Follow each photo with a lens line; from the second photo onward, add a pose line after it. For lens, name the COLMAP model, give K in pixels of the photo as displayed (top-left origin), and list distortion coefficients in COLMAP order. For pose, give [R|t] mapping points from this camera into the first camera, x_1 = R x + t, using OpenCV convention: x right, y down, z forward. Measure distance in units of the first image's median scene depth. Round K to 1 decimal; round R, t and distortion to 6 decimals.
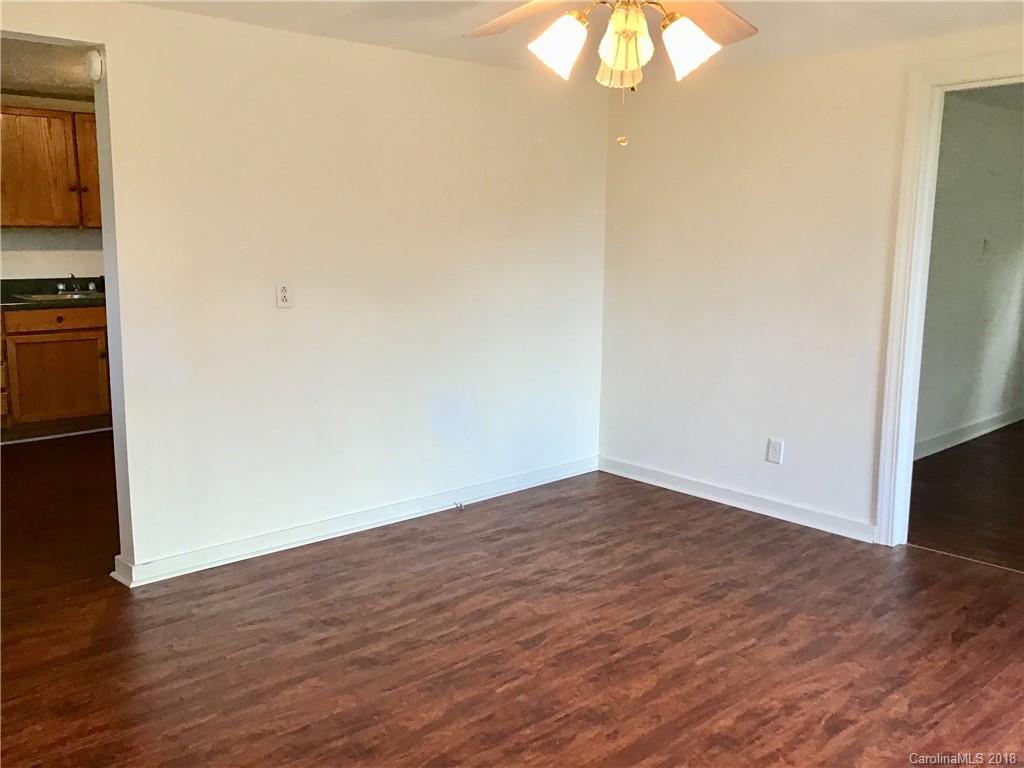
lens RADIAL K [[911.0, 0, 506.9], [0, 911.0, 387.6], [0, 0, 1]] dist [0.132195, -0.217837]
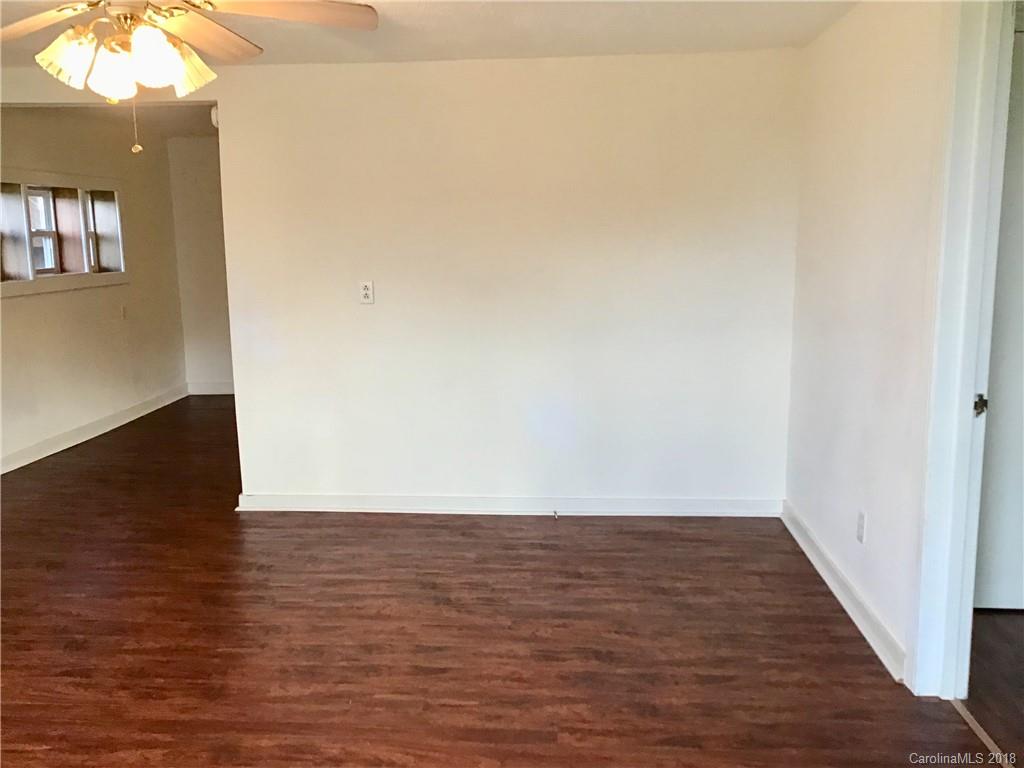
lens RADIAL K [[911.0, 0, 506.9], [0, 911.0, 387.6], [0, 0, 1]] dist [0.132195, -0.217837]
pose [[0.678102, 0.101216, -0.727965, 0.771465], [-0.103436, 0.993757, 0.041821, -0.051385], [0.727653, 0.046939, 0.684338, 0.364393]]
